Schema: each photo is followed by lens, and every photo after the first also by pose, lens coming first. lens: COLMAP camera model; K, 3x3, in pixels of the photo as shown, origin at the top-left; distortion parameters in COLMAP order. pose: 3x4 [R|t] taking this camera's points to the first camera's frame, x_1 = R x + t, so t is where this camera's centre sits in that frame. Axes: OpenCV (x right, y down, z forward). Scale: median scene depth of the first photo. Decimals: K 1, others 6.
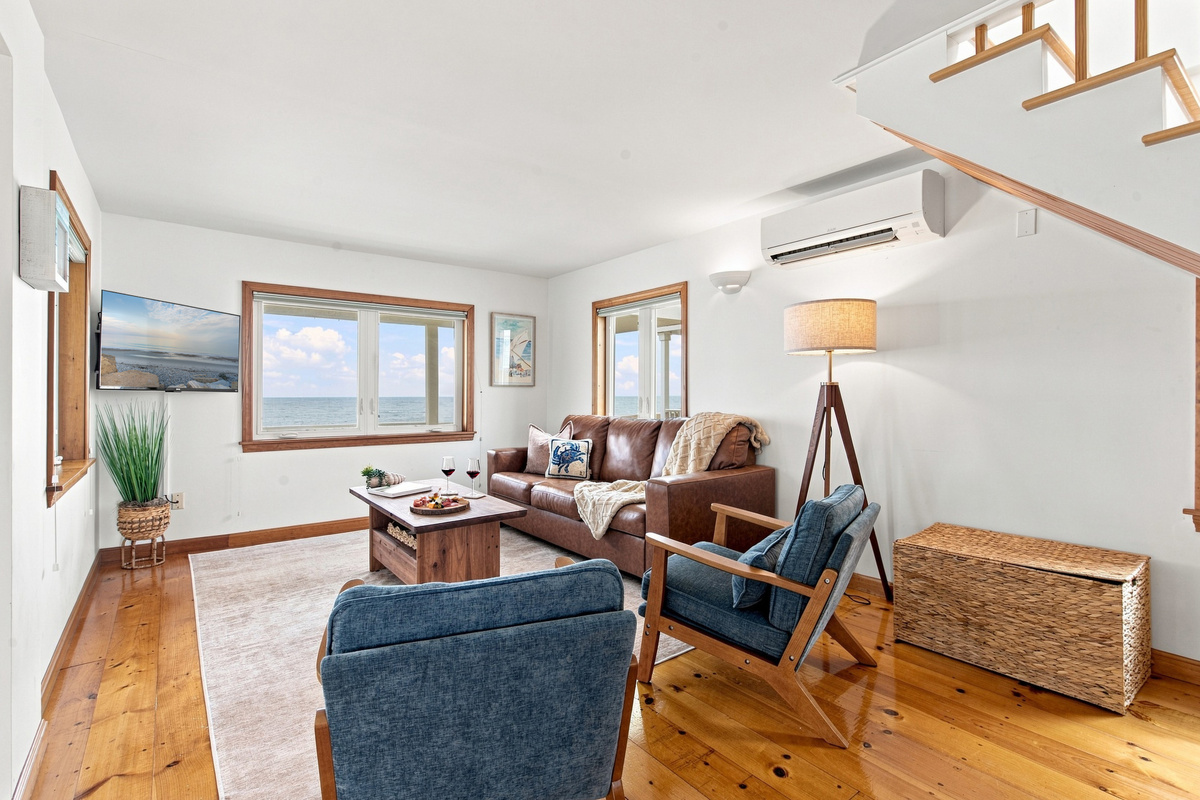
lens RADIAL K [[544.8, 0, 602.9], [0, 544.8, 395.3], [0, 0, 1]] dist [0.002568, -0.002437]
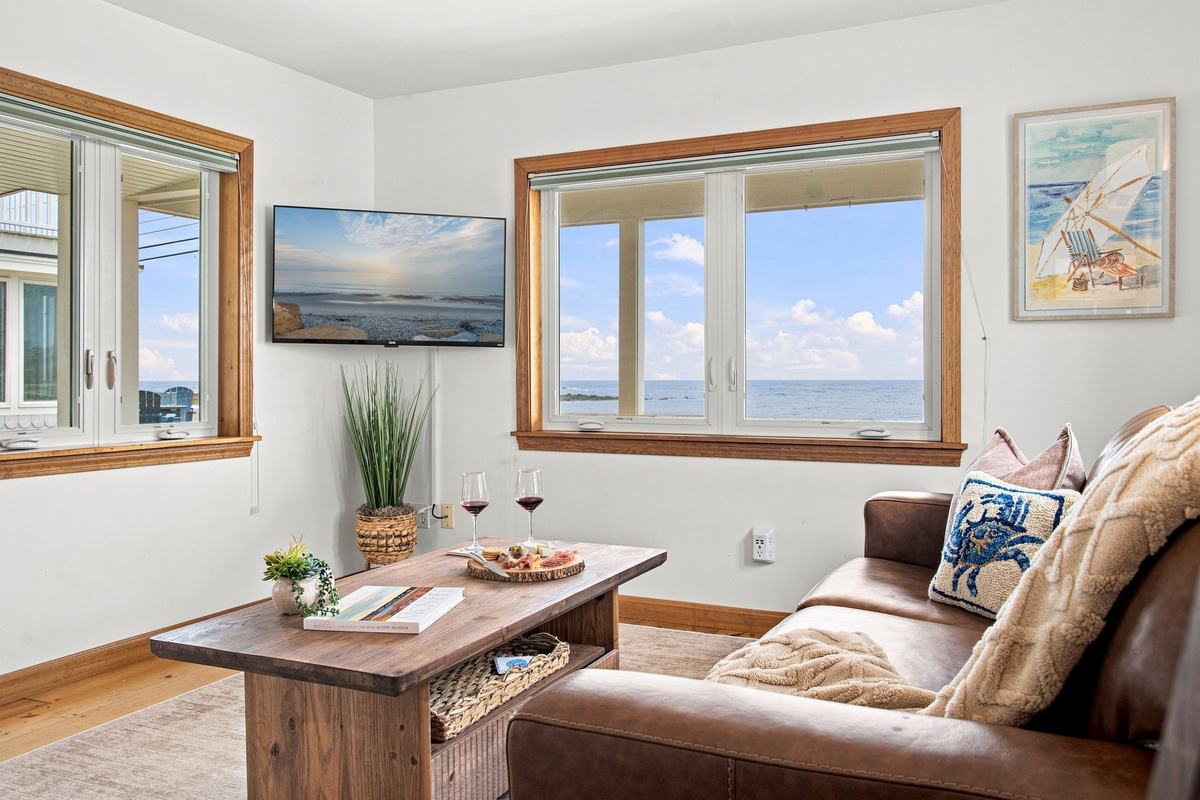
lens RADIAL K [[927.2, 0, 609.8], [0, 927.2, 430.5], [0, 0, 1]] dist [-0.049853, -0.004361]
pose [[0.414283, 0.042458, -0.909157, 0.369032], [0.008254, 0.998695, 0.050401, 0.034281], [0.910111, -0.028385, 0.413392, 0.773757]]
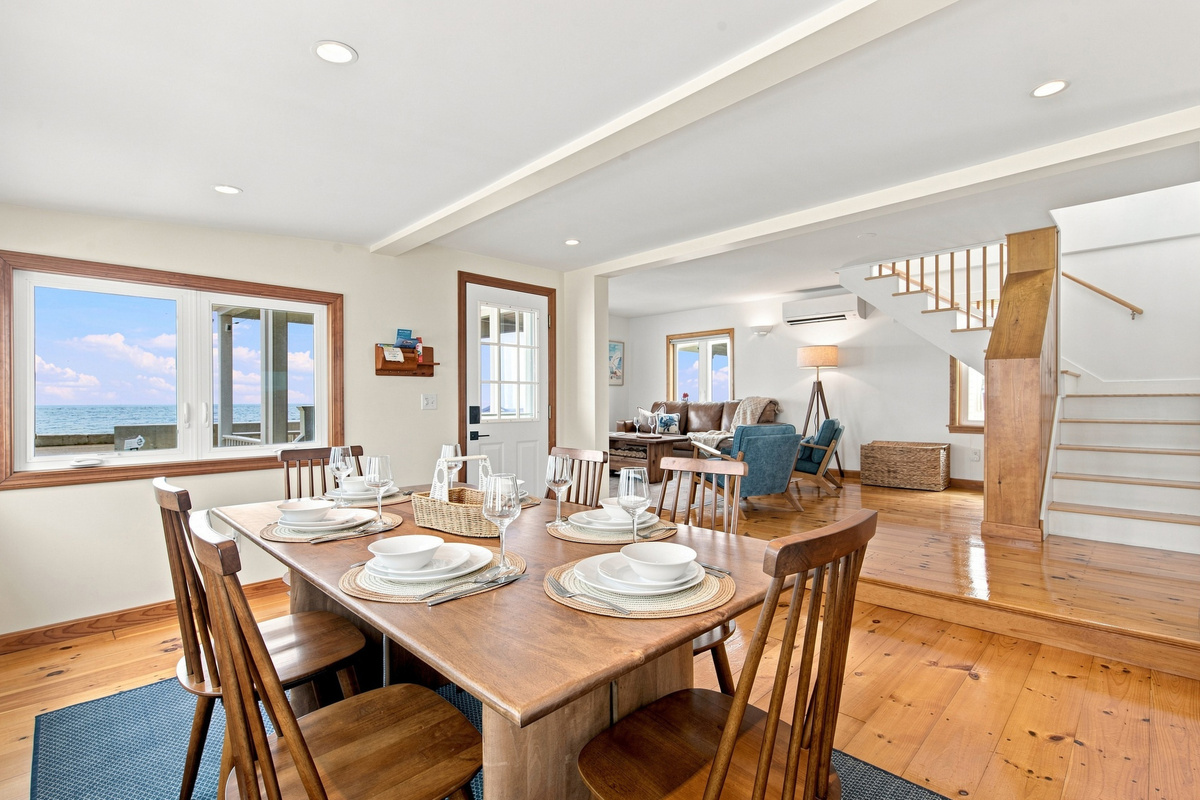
lens RADIAL K [[544.8, 0, 602.3], [0, 544.8, 406.4], [0, 0, 1]] dist [0.002568, -0.002437]
pose [[0.989435, -0.000047, 0.144977, -0.684273], [-0.000619, 0.999989, 0.004546, 0.062327], [-0.144975, -0.004588, 0.989425, -0.954703]]
